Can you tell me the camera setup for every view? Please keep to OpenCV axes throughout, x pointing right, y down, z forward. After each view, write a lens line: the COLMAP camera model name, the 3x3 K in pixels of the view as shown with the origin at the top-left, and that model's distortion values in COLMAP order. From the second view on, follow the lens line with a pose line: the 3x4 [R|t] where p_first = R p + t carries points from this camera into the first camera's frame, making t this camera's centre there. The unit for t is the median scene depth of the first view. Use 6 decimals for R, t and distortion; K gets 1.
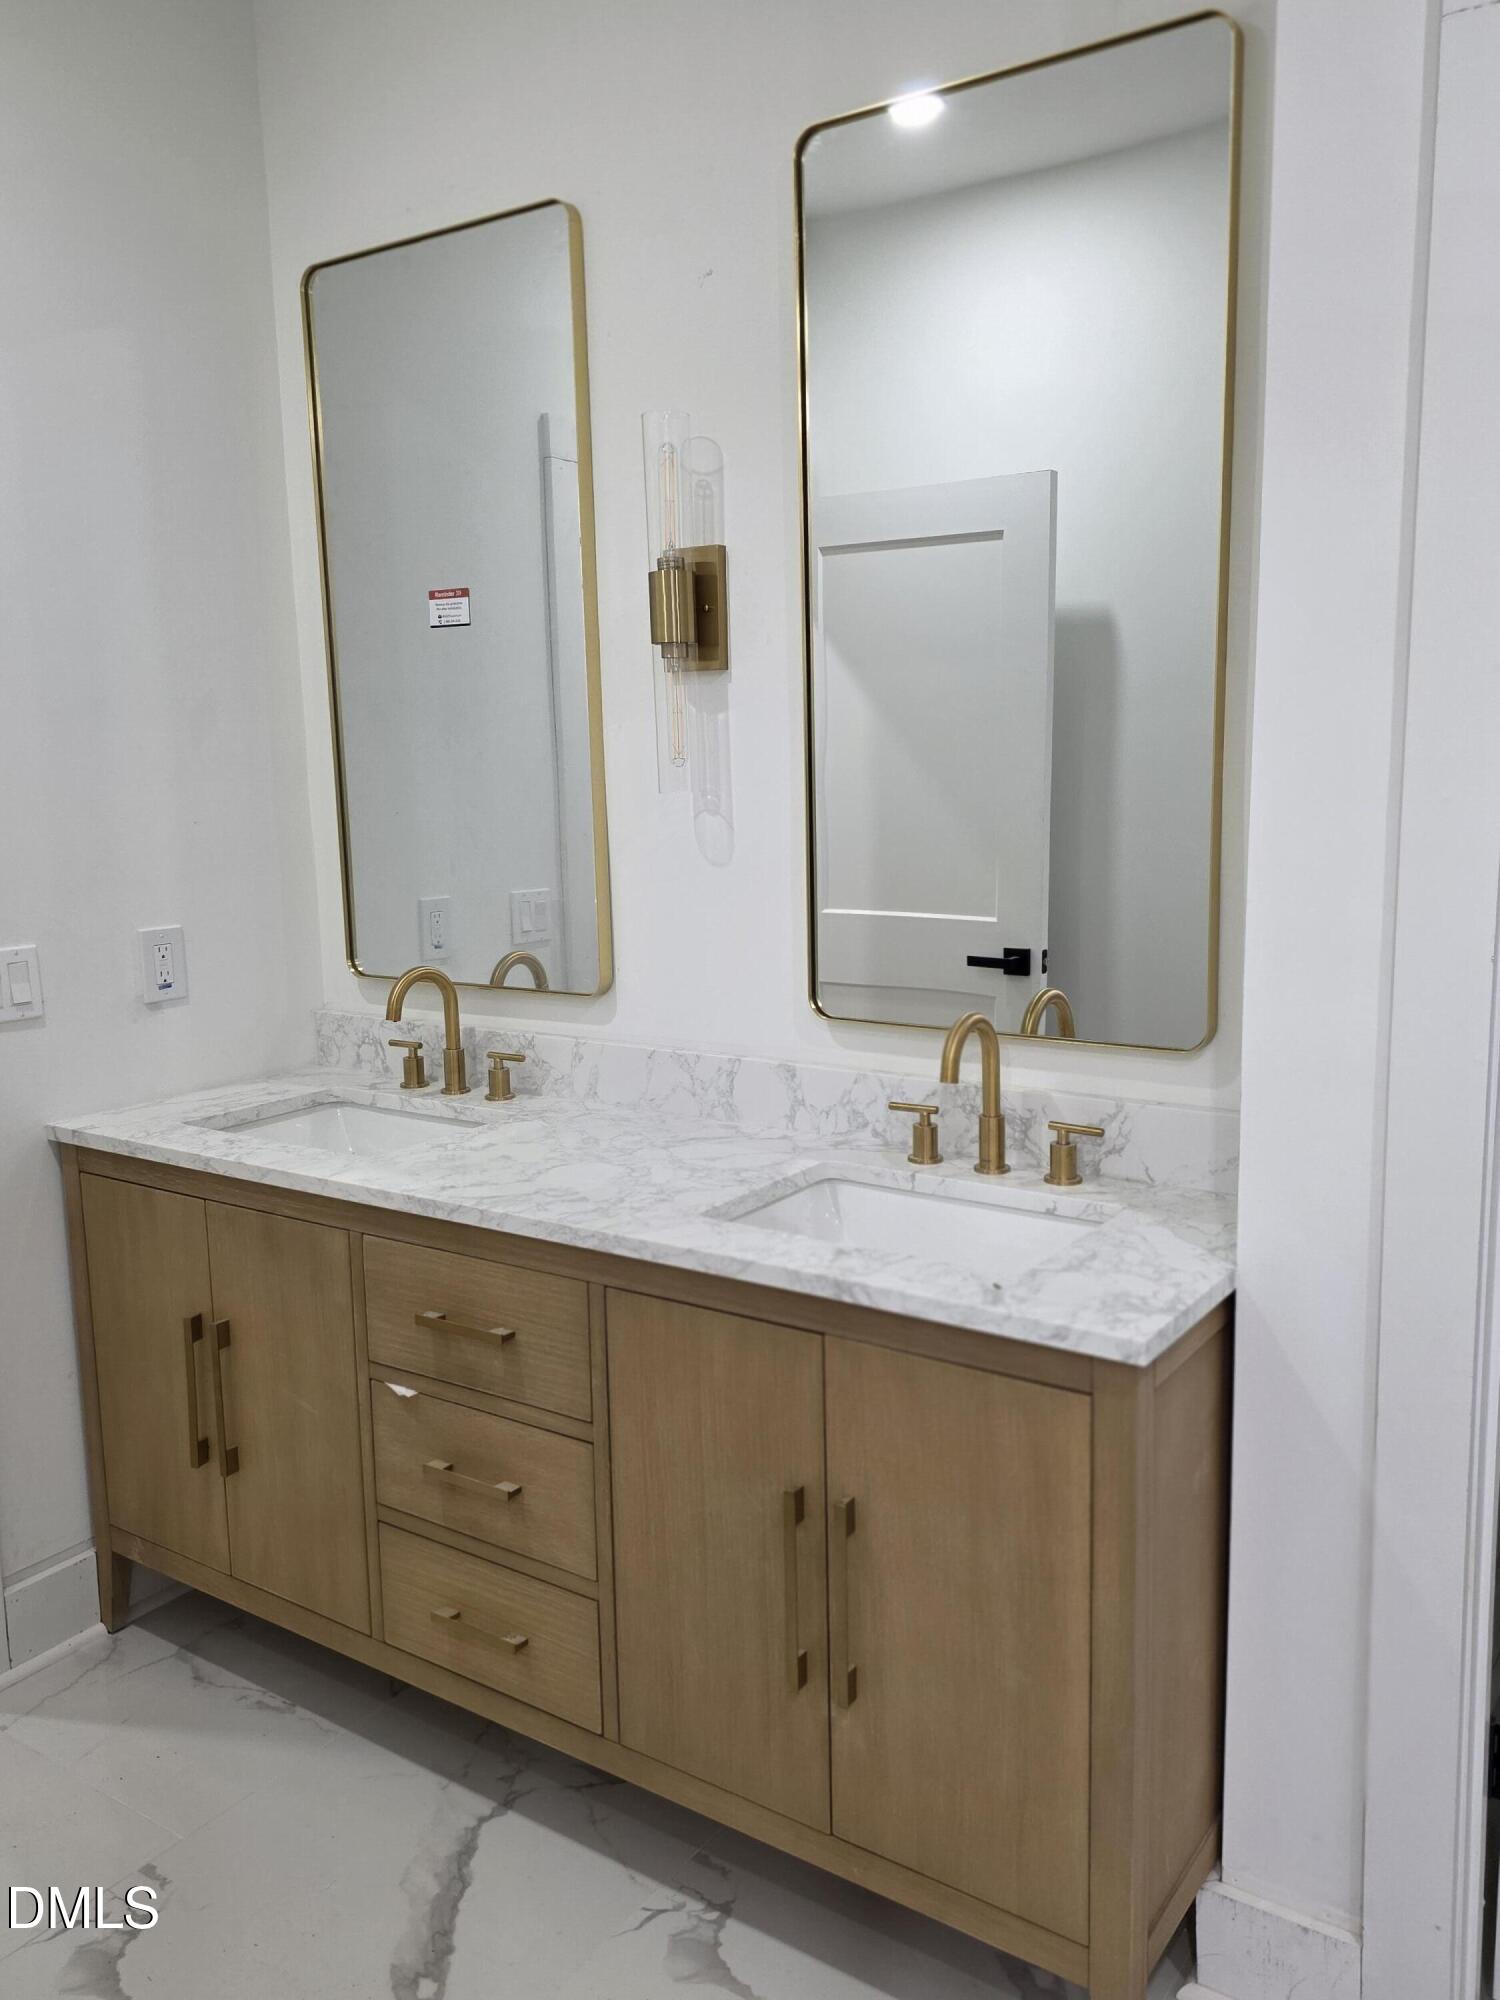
lens RADIAL K [[1588.6, 0, 761.7], [0, 1588.6, 1002.8], [0, 0, 1]] dist [0.131291, -0.161633]
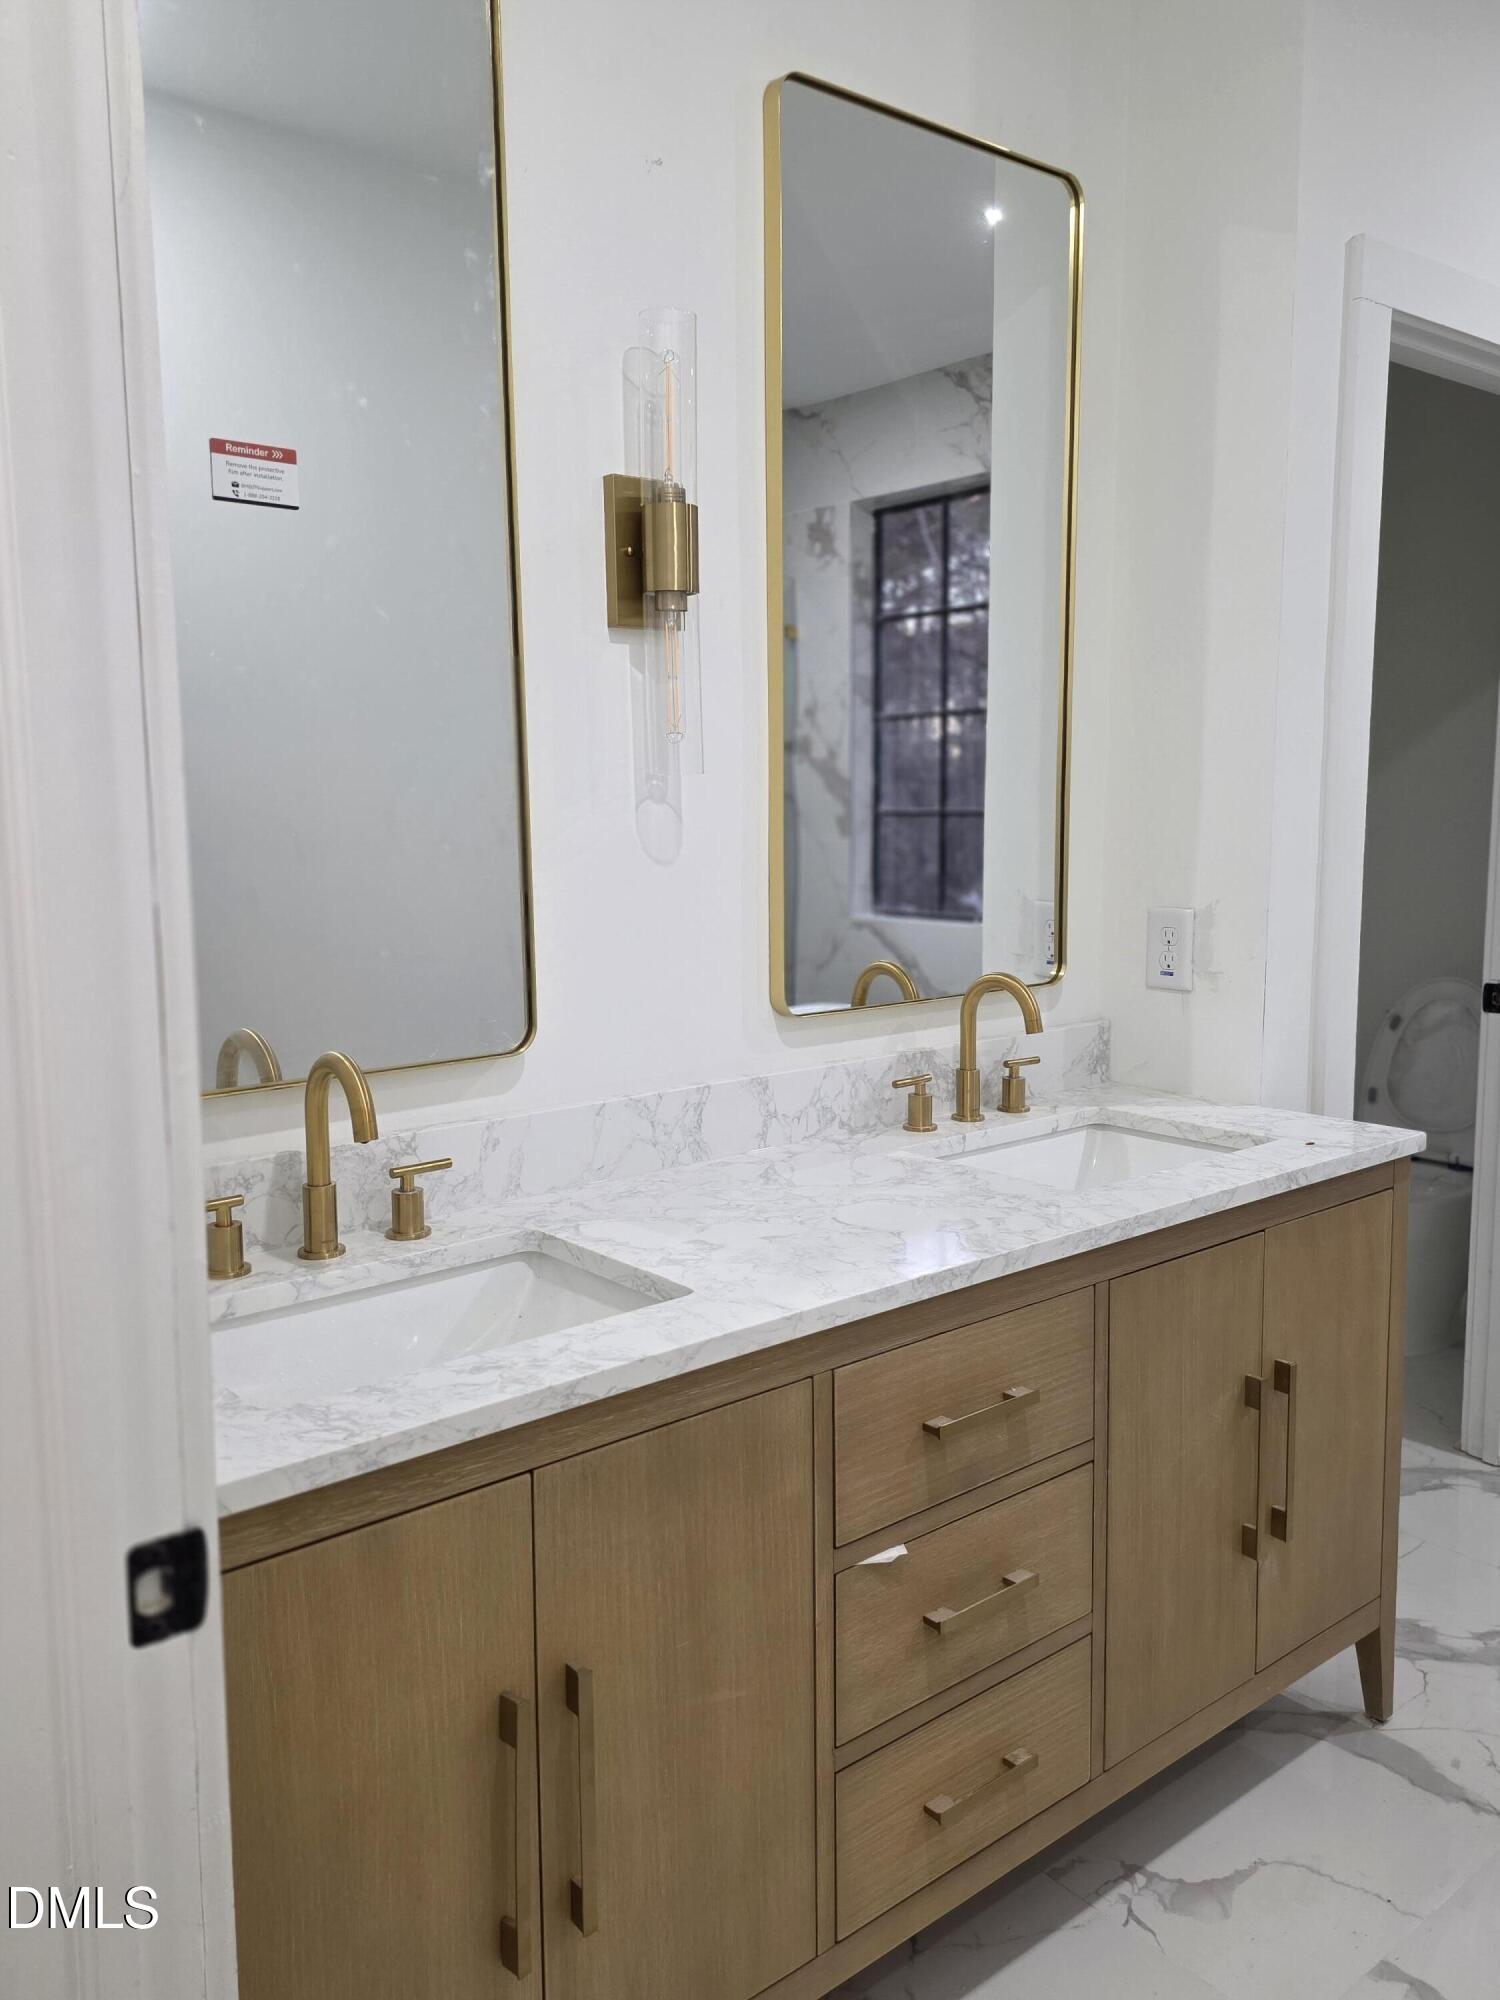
lens RADIAL K [[1588.6, 0, 761.7], [0, 1588.6, 1002.8], [0, 0, 1]] dist [0.131291, -0.161633]
pose [[0.259991, -0.110088, 0.959315, -0.913457], [0.155804, 0.985245, 0.070838, -0.072041], [-0.952958, 0.131048, 0.273307, 0.806022]]
